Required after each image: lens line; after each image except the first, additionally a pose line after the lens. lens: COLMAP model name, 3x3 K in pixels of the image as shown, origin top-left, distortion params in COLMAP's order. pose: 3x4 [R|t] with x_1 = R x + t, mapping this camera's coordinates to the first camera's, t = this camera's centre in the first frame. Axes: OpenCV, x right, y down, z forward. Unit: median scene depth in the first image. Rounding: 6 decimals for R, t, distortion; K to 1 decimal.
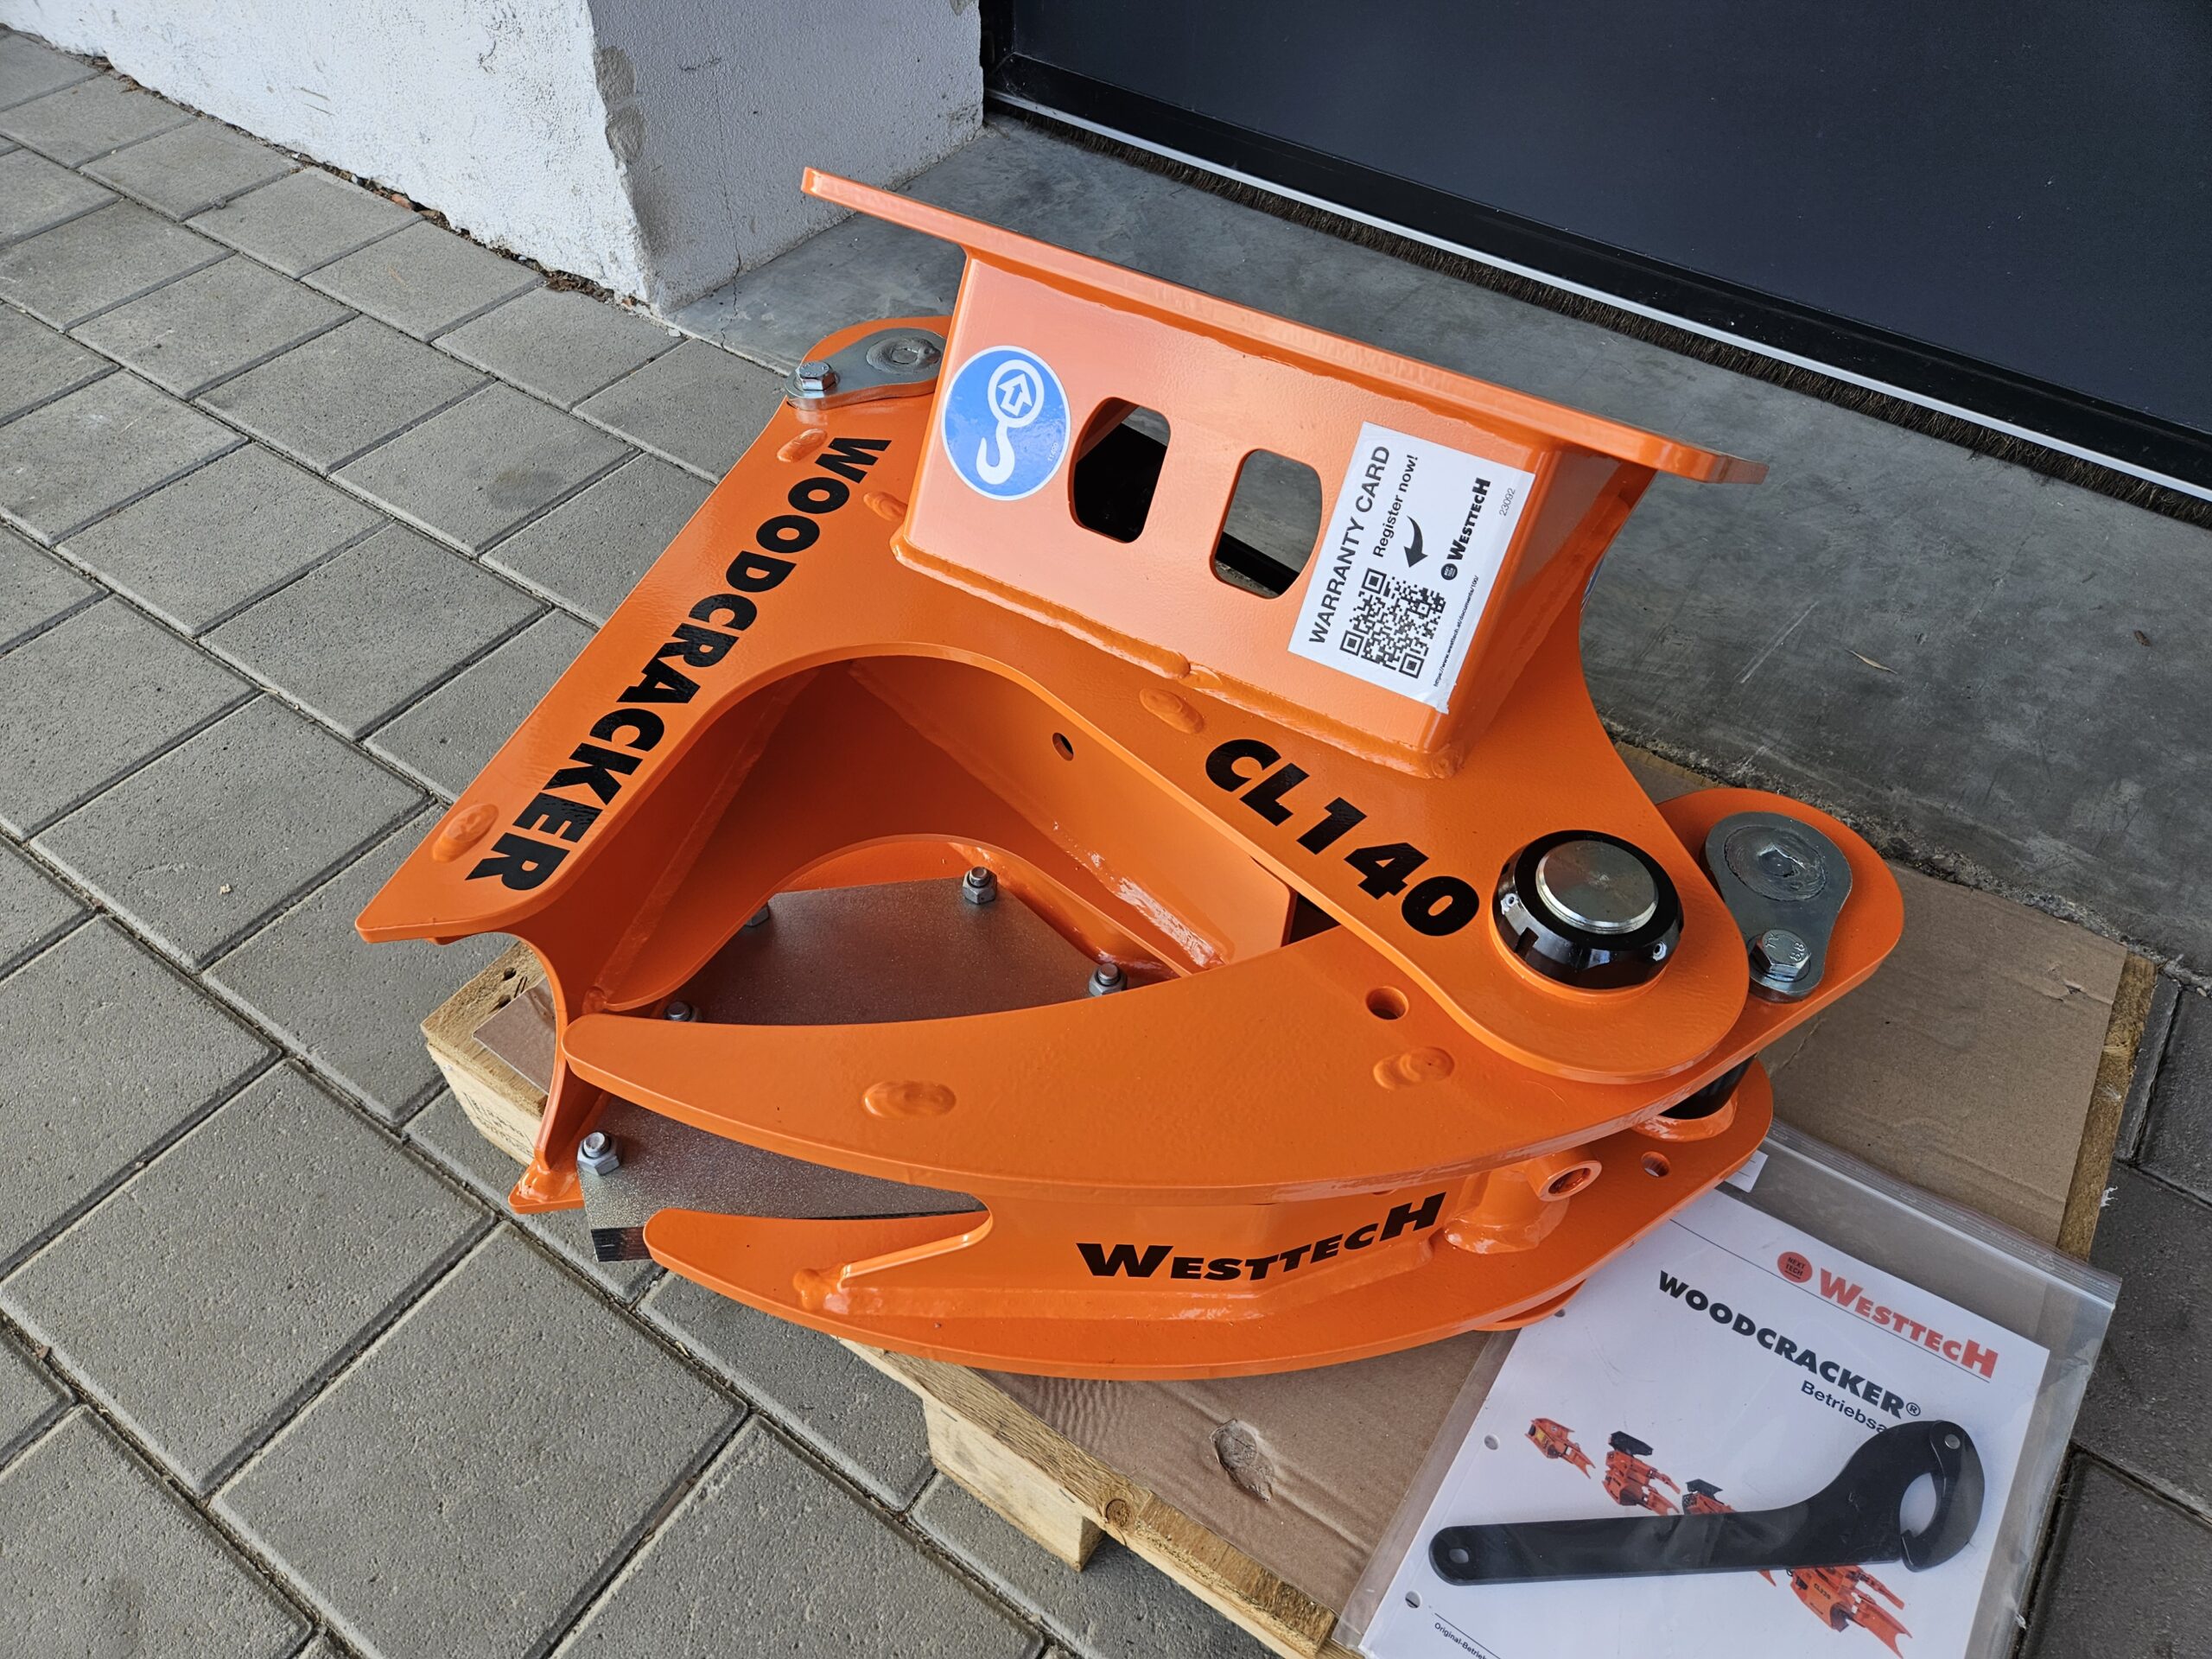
lens RADIAL K [[1477.4, 0, 1101.5], [0, 1477.4, 855.2], [0, 0, 1]] dist [0.069807, -0.065529]
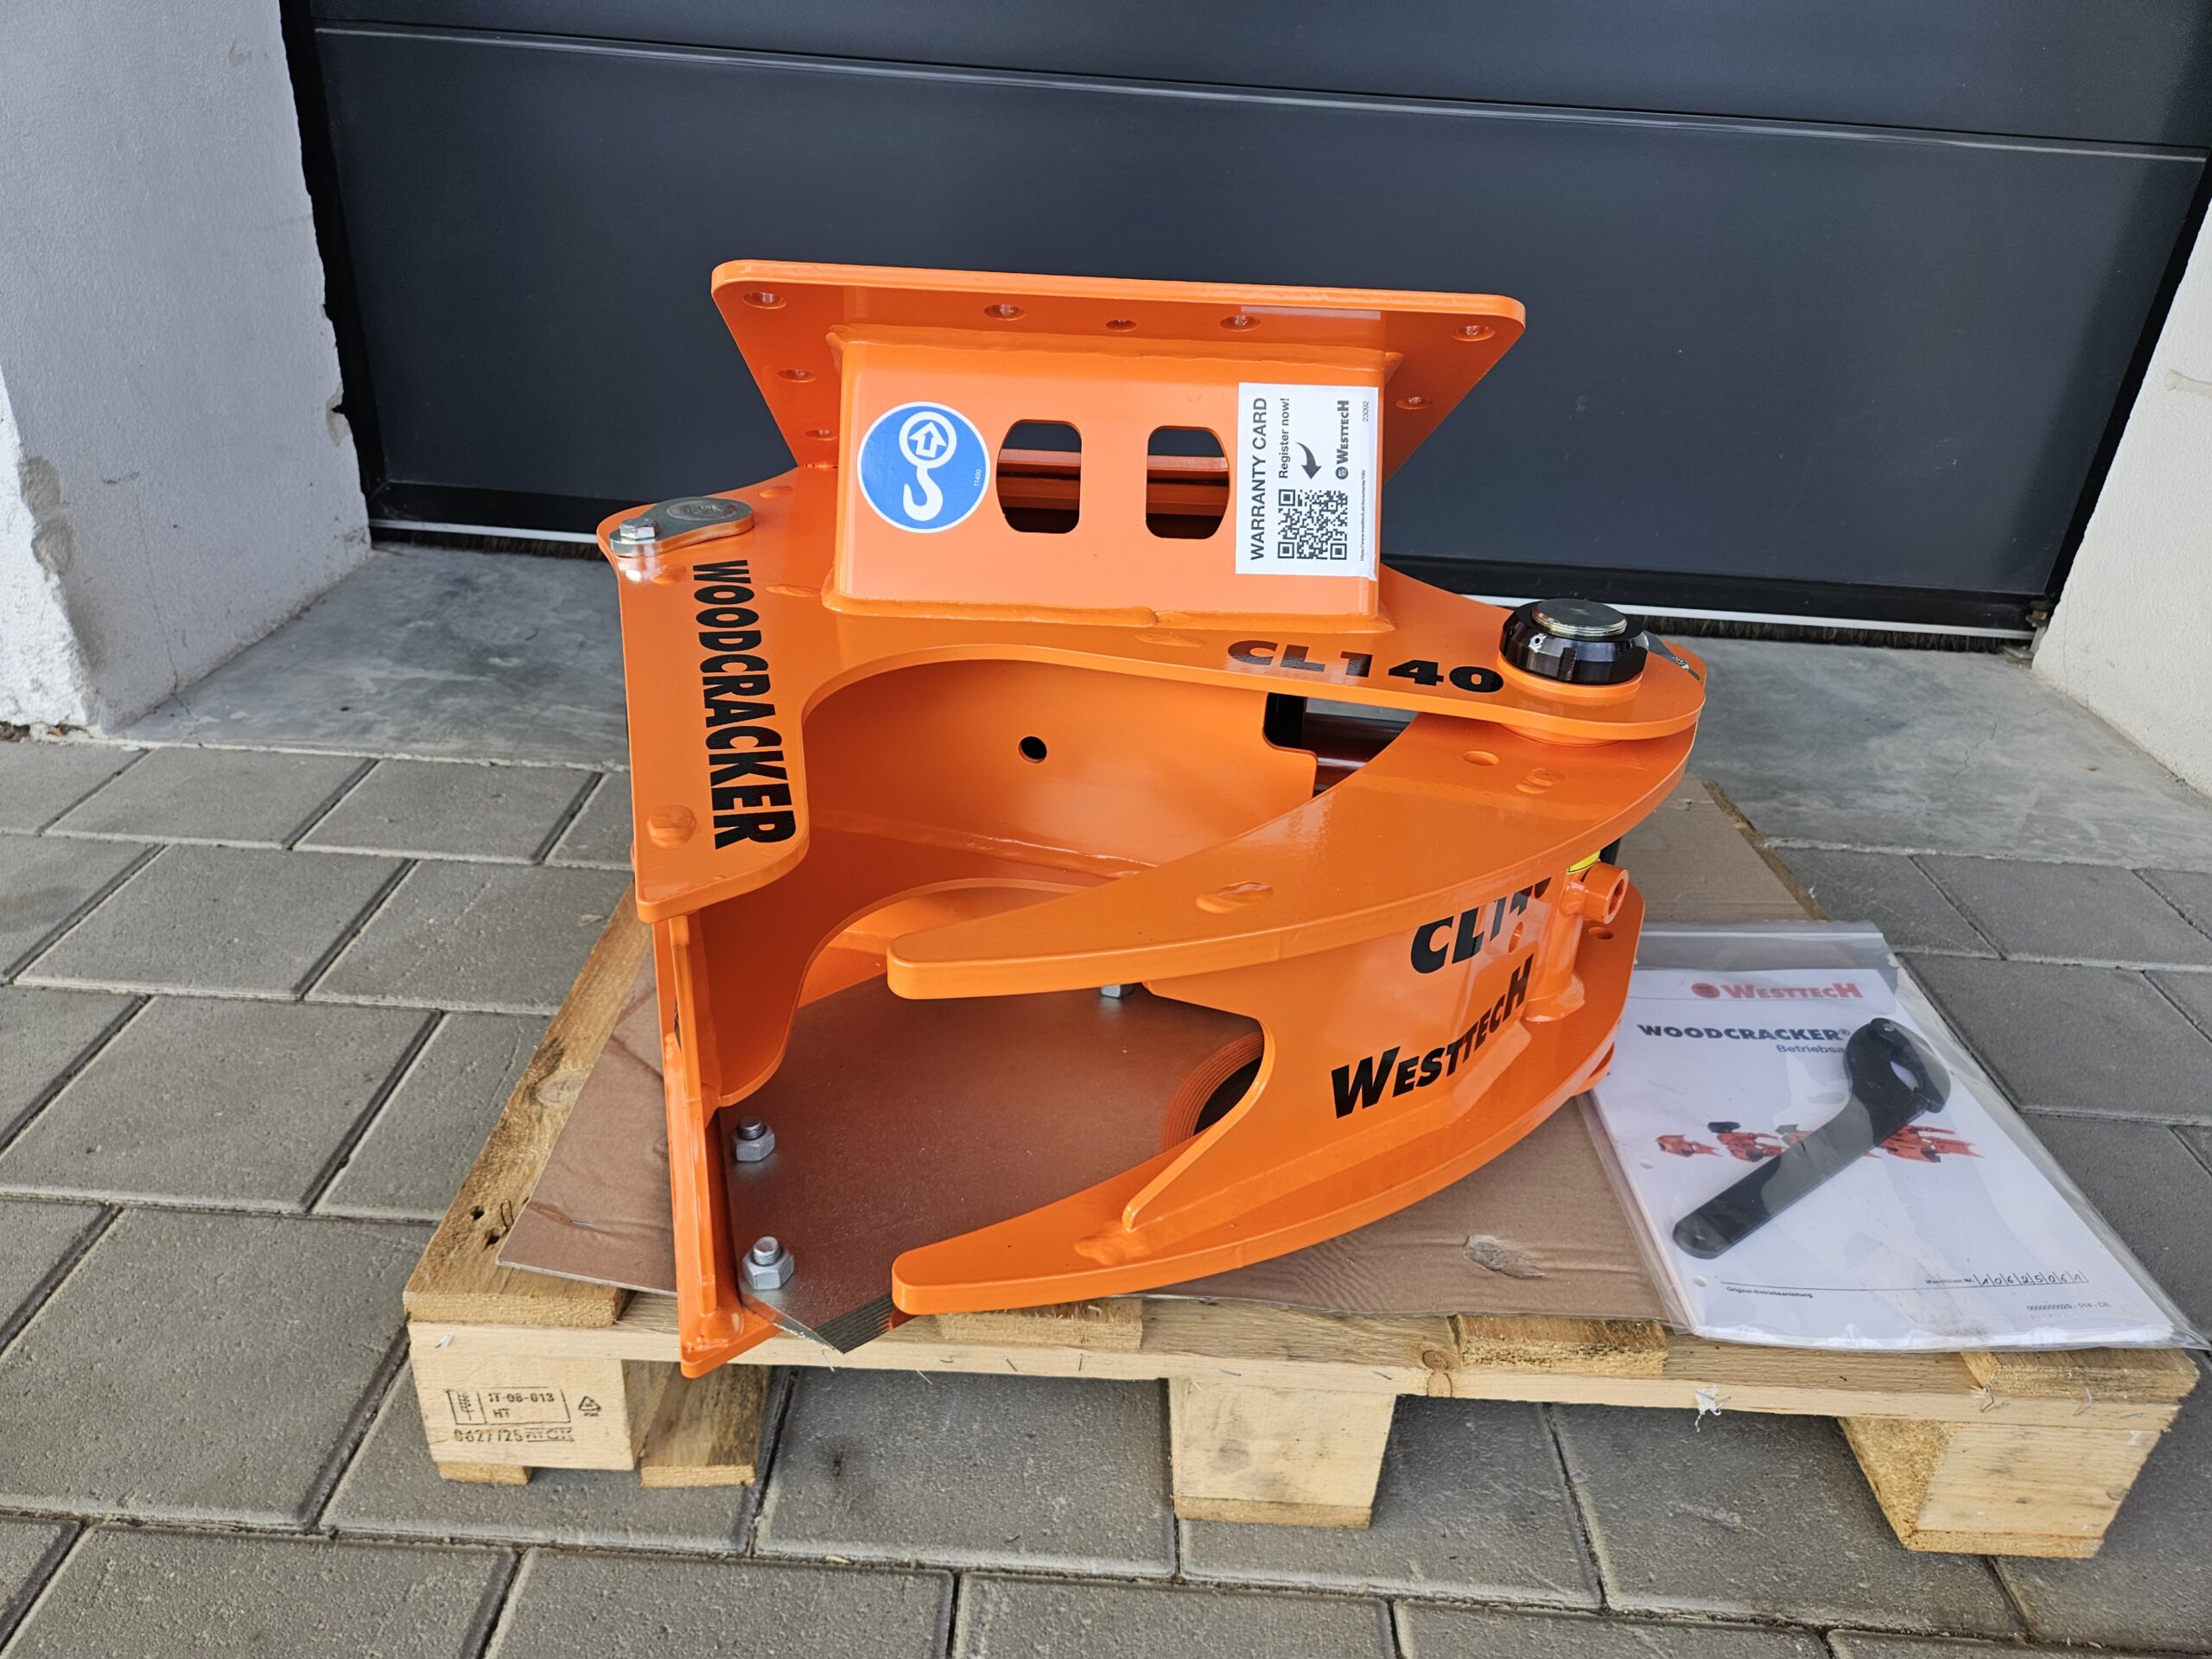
lens RADIAL K [[1484.7, 0, 1081.5], [0, 1484.7, 826.3], [0, 0, 1]] dist [0.065974, -0.063214]
pose [[0.838579, -0.235480, 0.491257, -0.556584], [0.386824, 0.892344, -0.232573, 0.247829], [-0.383604, 0.385061, 0.839390, 0.109461]]
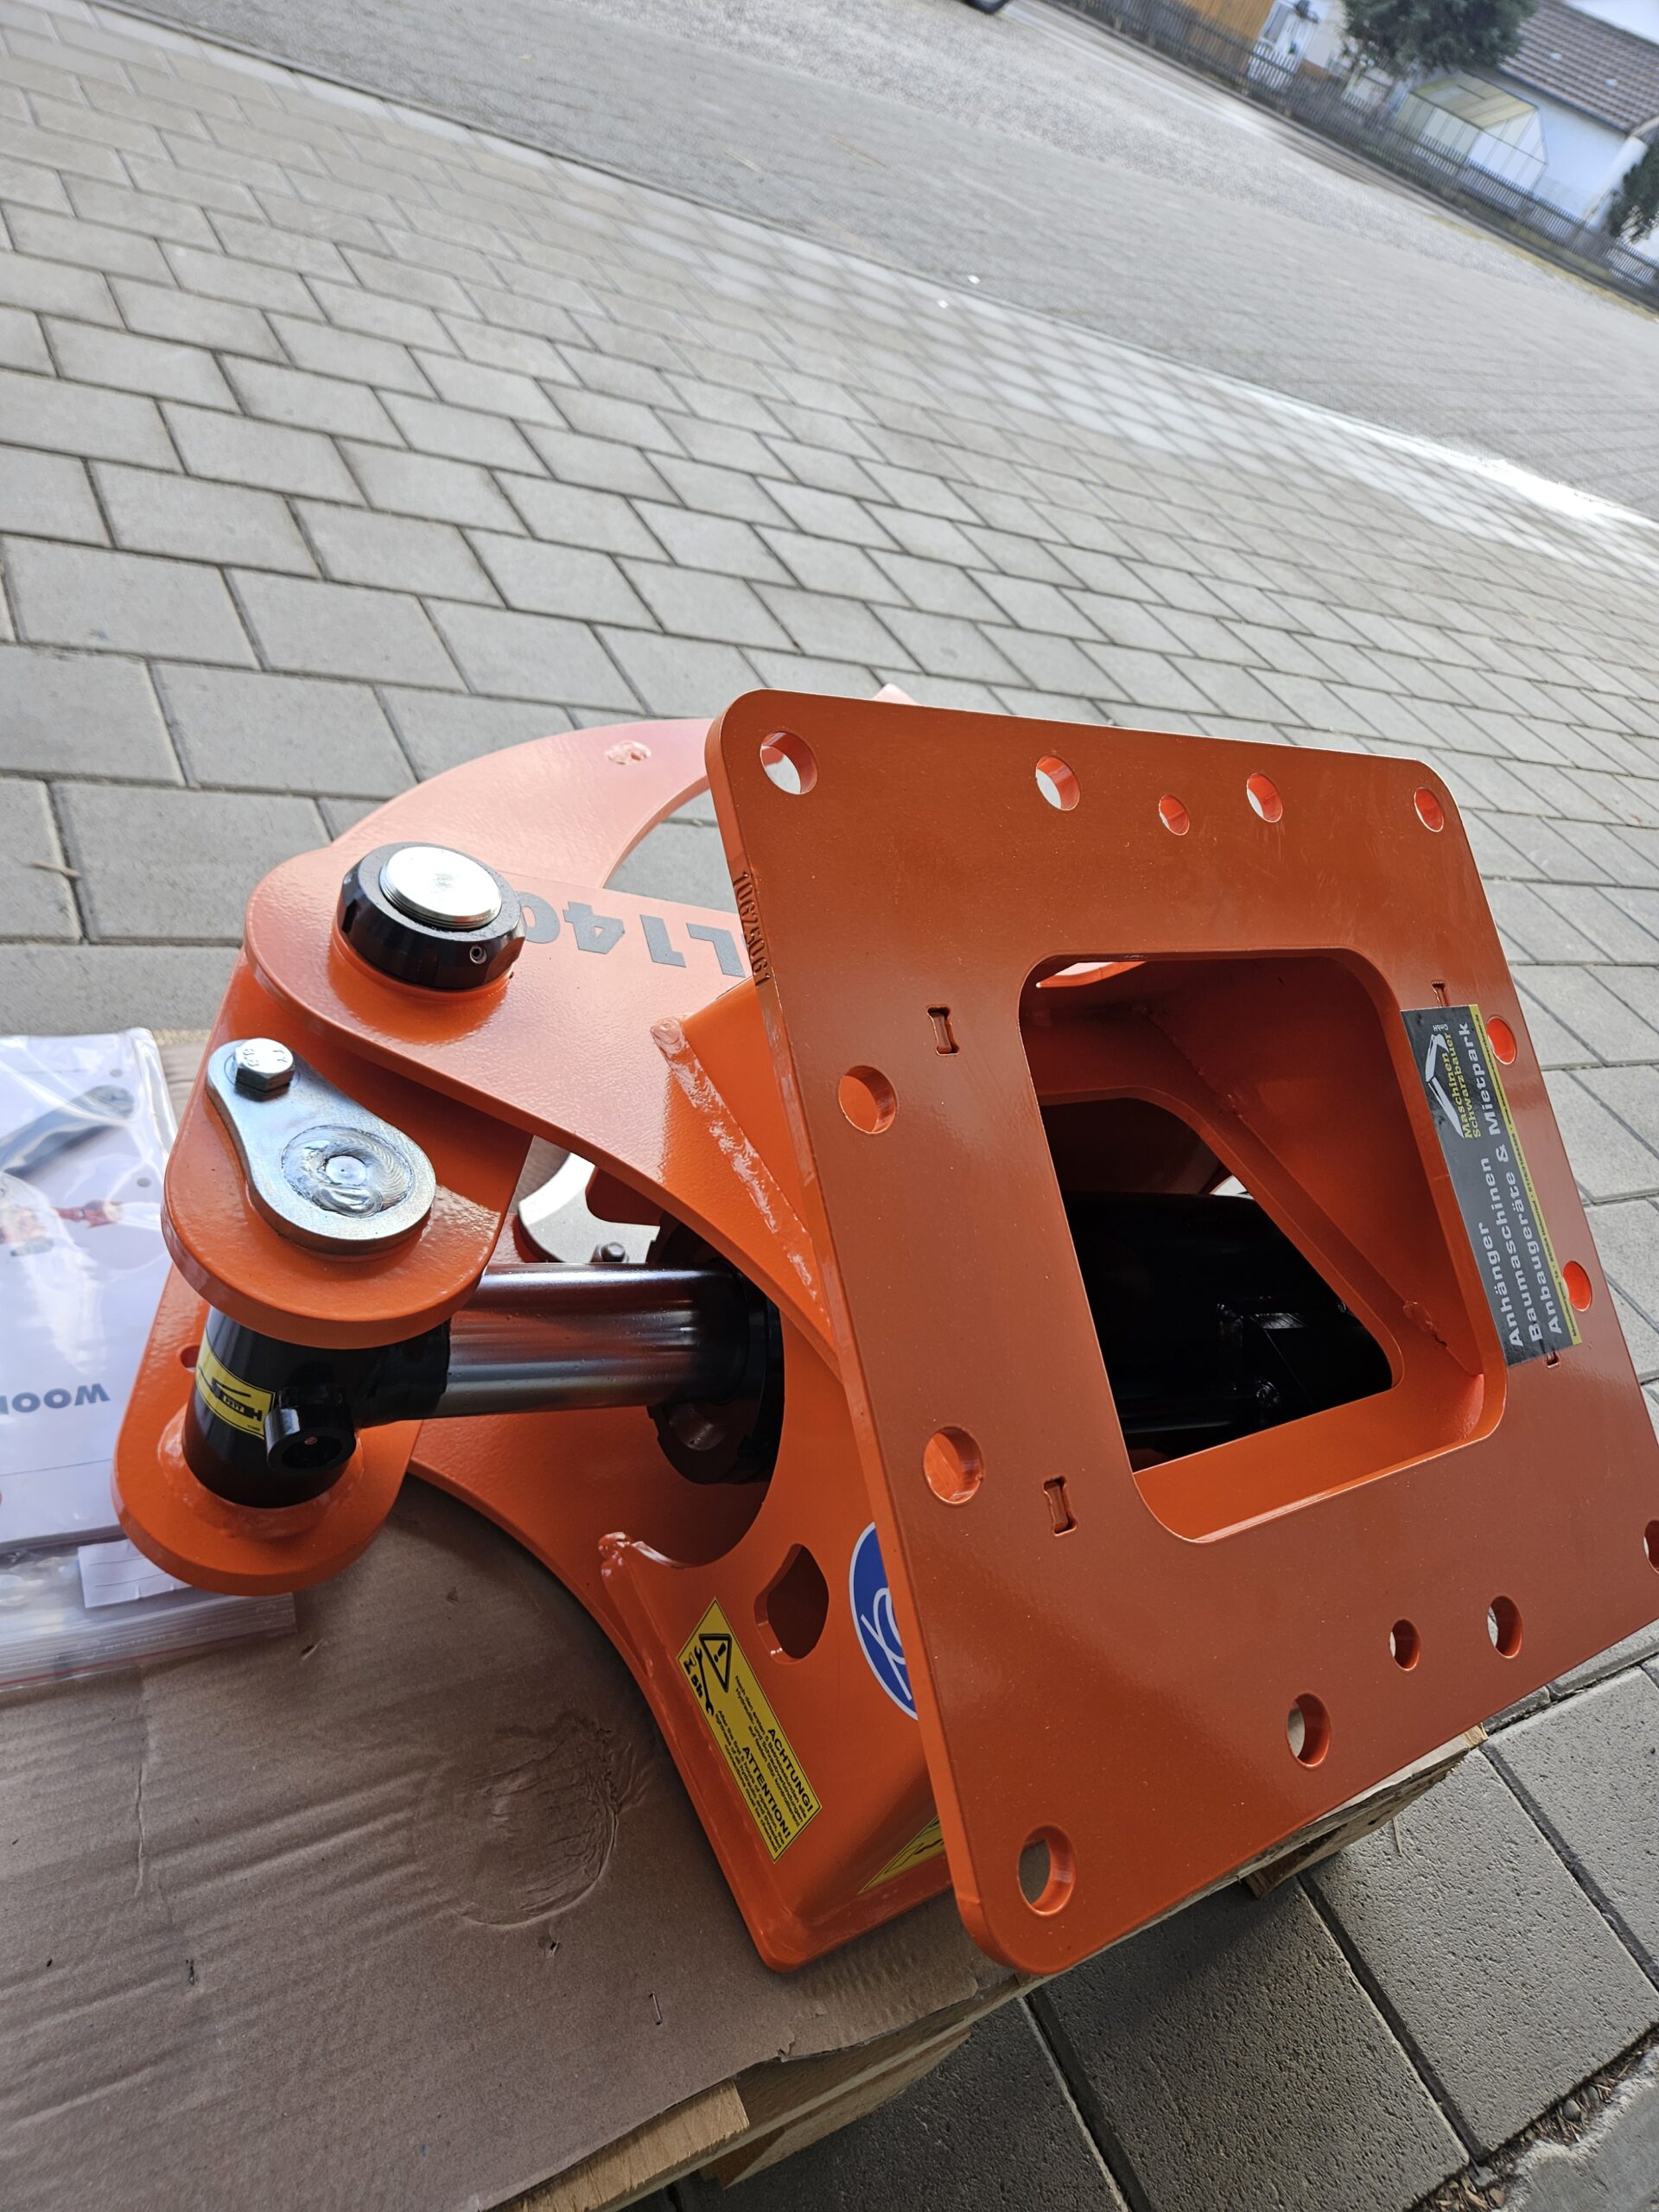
lens RADIAL K [[1494.7, 0, 808.7], [0, 1494.7, 1118.4], [0, 0, 1]] dist [0.045234, -0.036101]
pose [[-0.428994, 0.418218, -0.800661, 0.849477], [-0.867014, 0.058084, 0.494886, -0.526596], [0.253476, 0.906488, 0.337683, 0.671965]]
